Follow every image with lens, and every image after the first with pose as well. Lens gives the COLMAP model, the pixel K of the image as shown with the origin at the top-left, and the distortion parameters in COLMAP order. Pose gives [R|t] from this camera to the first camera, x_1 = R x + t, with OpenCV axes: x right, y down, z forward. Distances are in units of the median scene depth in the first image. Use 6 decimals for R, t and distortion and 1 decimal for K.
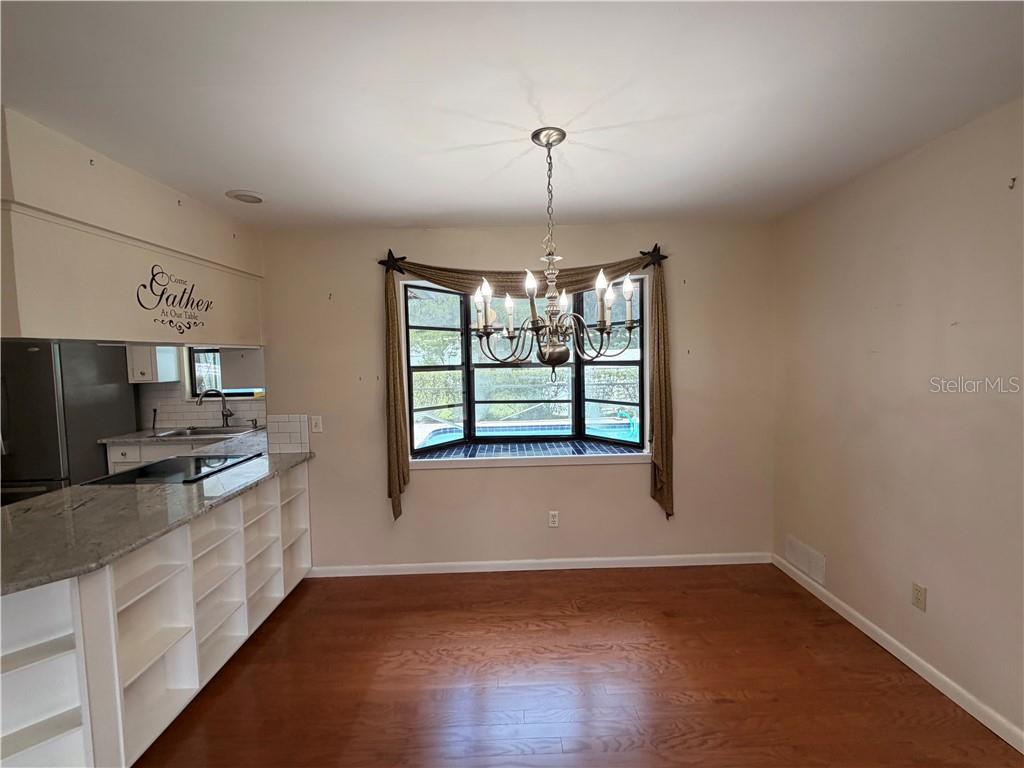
lens RADIAL K [[467.9, 0, 512.0], [0, 467.9, 384.0], [0, 0, 1]] dist [-0.002763, -0.000557]
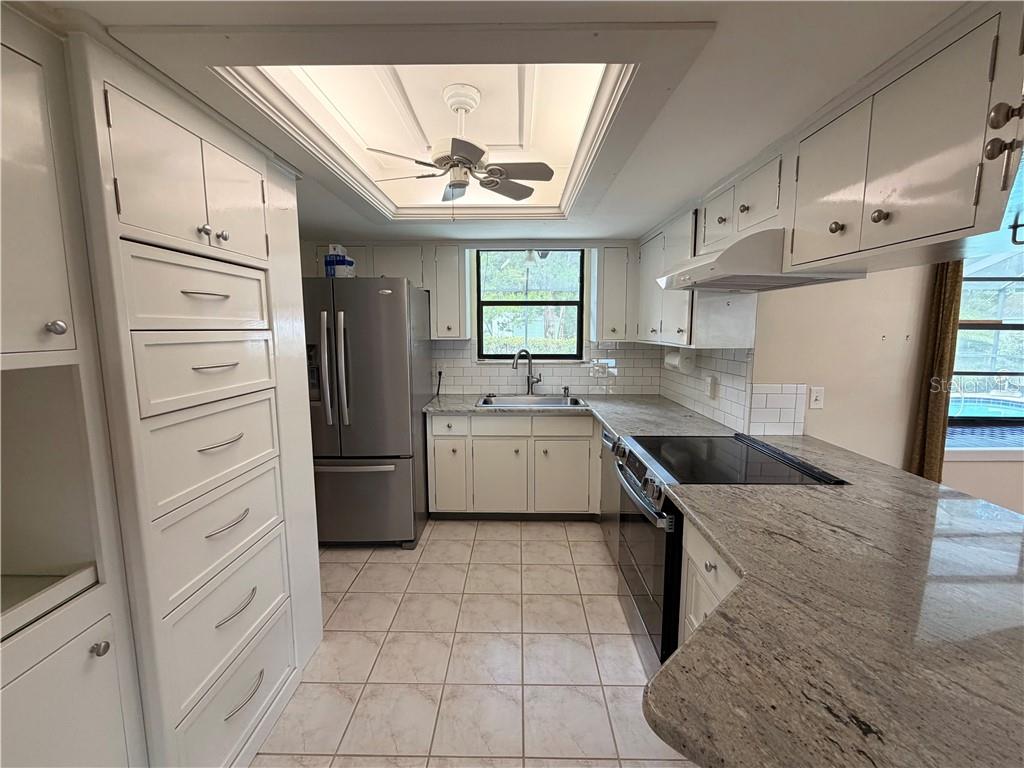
lens RADIAL K [[458.5, 0, 512.0], [0, 458.5, 384.0], [0, 0, 1]] dist [-0.001146, -0.000086]
pose [[0.999455, 0.025620, -0.020819, -1.167661], [-0.024217, 0.997587, 0.065065, 0.035673], [0.022436, -0.064525, 0.997664, 0.334798]]
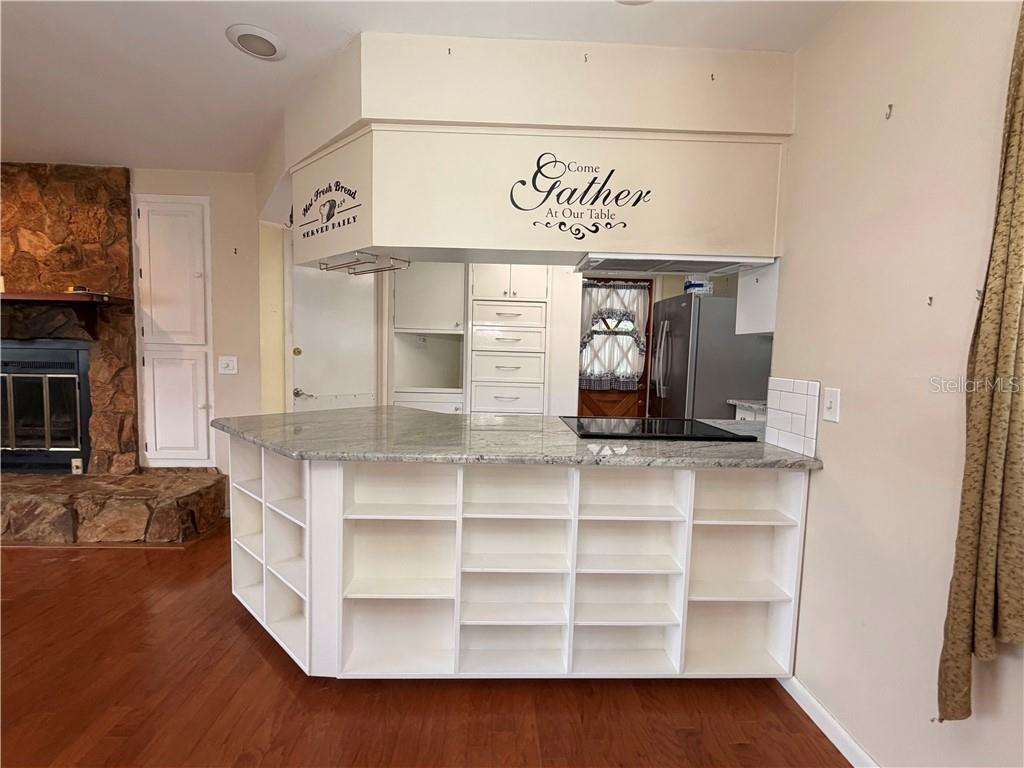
lens RADIAL K [[458.5, 0, 512.0], [0, 458.5, 384.0], [0, 0, 1]] dist [-0.001146, -0.000086]
pose [[0.015324, 0.094596, -0.995398, 0.053979], [-0.086514, 0.991907, 0.092932, 0.064345], [0.996133, 0.084692, 0.023384, 0.872587]]
